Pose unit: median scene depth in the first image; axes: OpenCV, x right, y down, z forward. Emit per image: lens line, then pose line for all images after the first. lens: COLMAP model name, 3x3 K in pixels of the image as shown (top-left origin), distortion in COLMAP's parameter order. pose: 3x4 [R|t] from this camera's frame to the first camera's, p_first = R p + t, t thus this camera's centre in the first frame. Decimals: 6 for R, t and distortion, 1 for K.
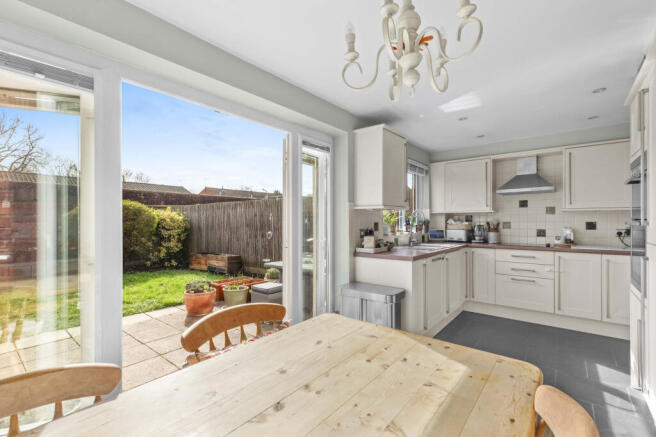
lens RADIAL K [[293.4, 0, 325.7], [0, 293.4, 224.5], [0, 0, 1]] dist [-0.001714, -0.000369]
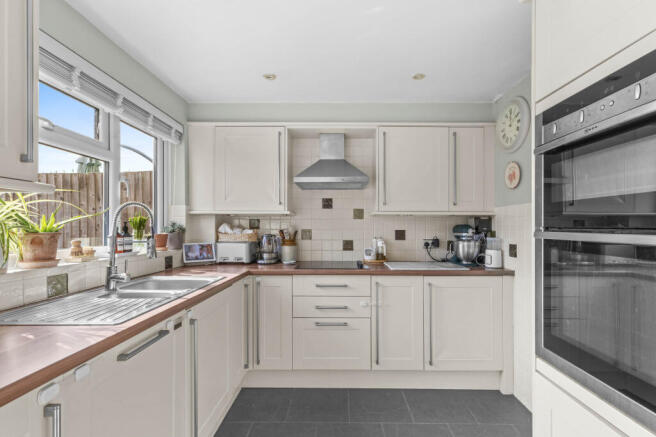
lens RADIAL K [[293.4, 0, 325.7], [0, 293.4, 224.5], [0, 0, 1]] dist [-0.001714, -0.000369]
pose [[0.795436, 0.009777, 0.605959, 0.258040], [0.002073, 0.999820, -0.018853, -0.008162], [-0.606035, 0.016253, 0.795272, 0.462204]]
